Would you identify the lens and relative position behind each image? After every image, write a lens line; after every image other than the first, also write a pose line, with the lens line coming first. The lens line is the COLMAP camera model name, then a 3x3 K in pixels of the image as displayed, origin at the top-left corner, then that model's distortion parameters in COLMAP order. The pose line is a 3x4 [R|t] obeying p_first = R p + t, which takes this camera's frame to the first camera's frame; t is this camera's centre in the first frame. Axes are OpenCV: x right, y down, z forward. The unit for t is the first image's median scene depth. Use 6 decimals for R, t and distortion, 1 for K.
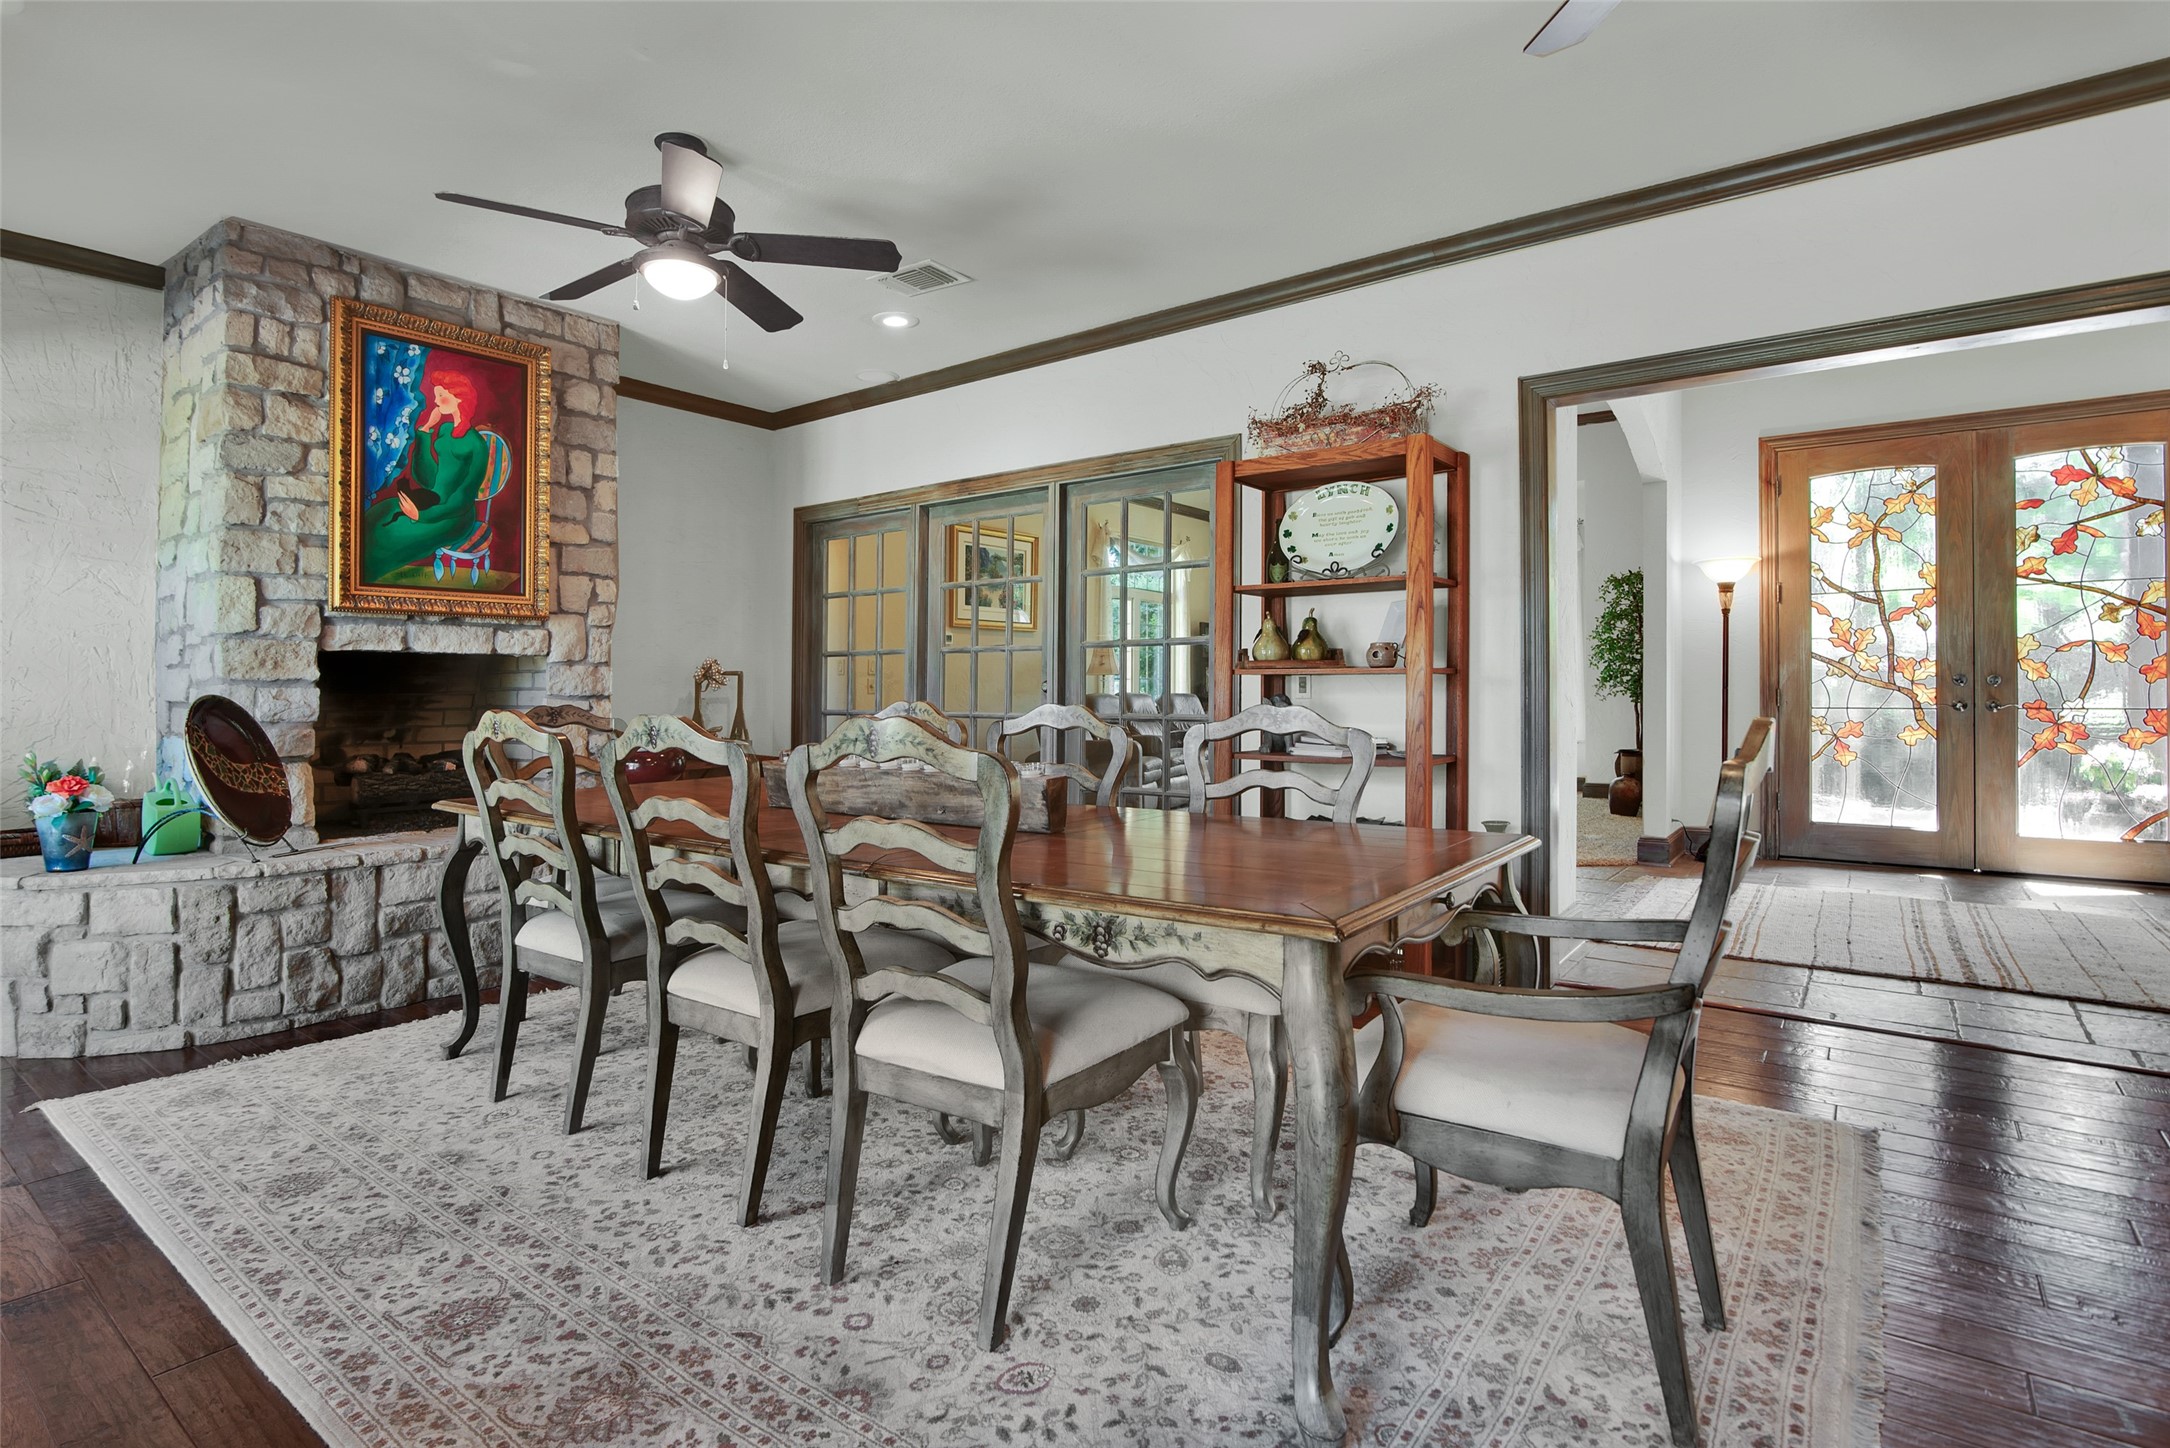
lens RADIAL K [[1064.9, 0, 1058.0], [0, 1064.9, 698.7], [0, 0, 1]] dist [-0.016293, -0.000216]
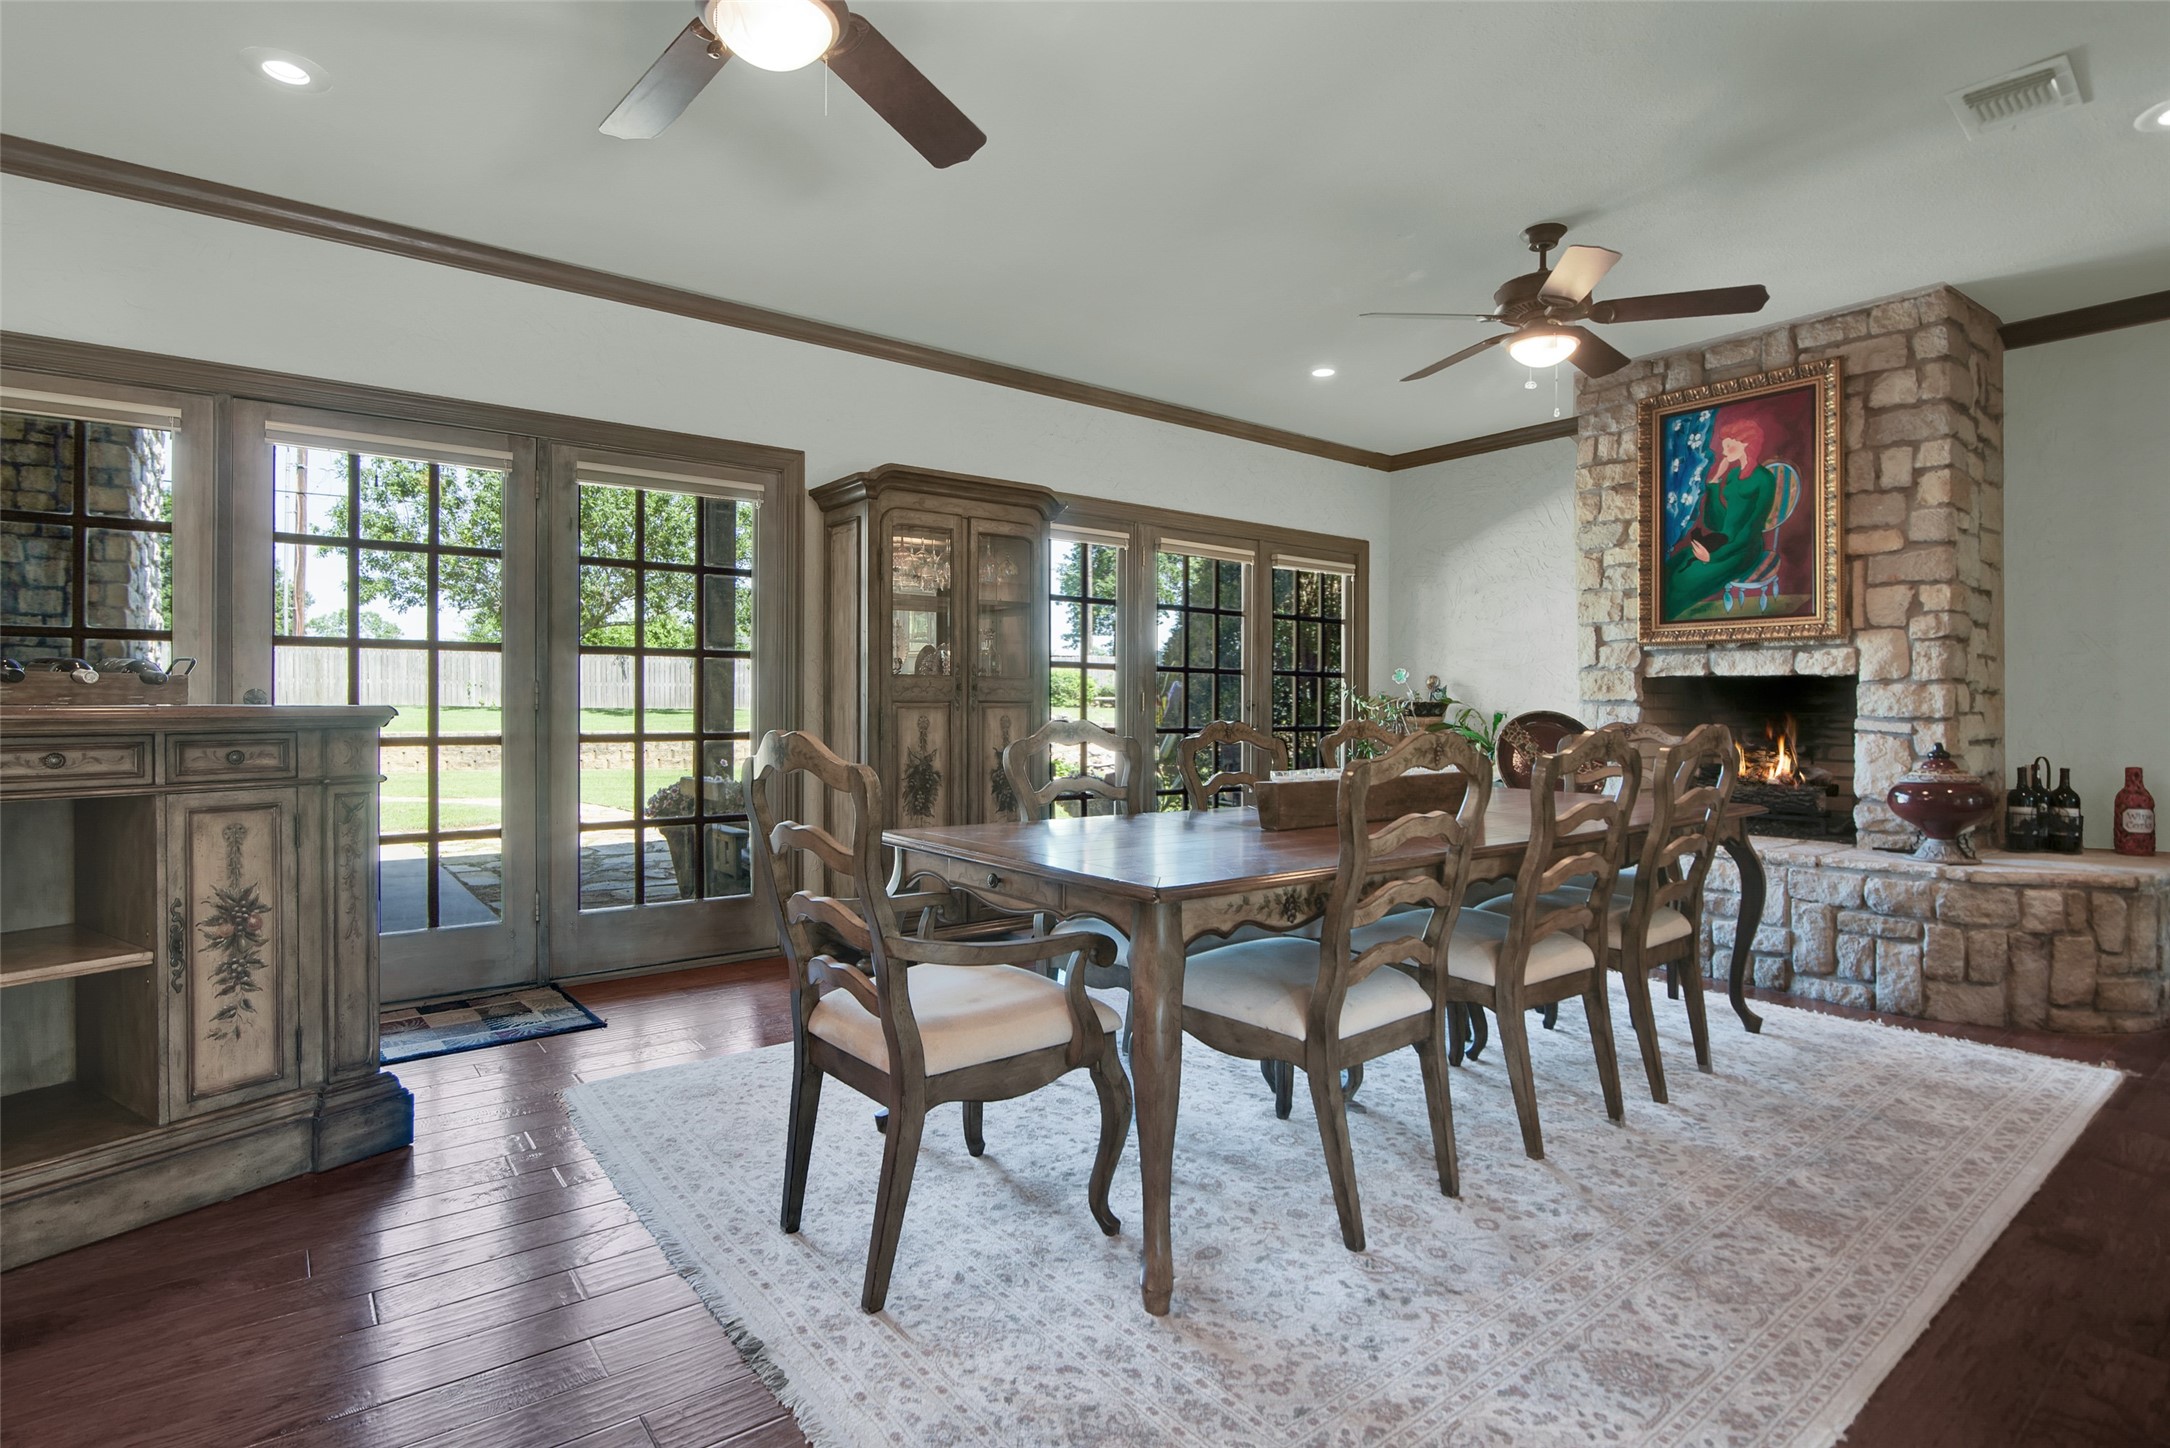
lens RADIAL K [[1064.9, 0, 1058.0], [0, 1064.9, 698.7], [0, 0, 1]] dist [-0.016293, -0.000216]
pose [[-0.260374, 0.000536, -0.965508, 0.678385], [-0.012521, 0.999914, 0.003932, -0.015005], [0.965427, 0.013113, -0.260345, 0.607609]]
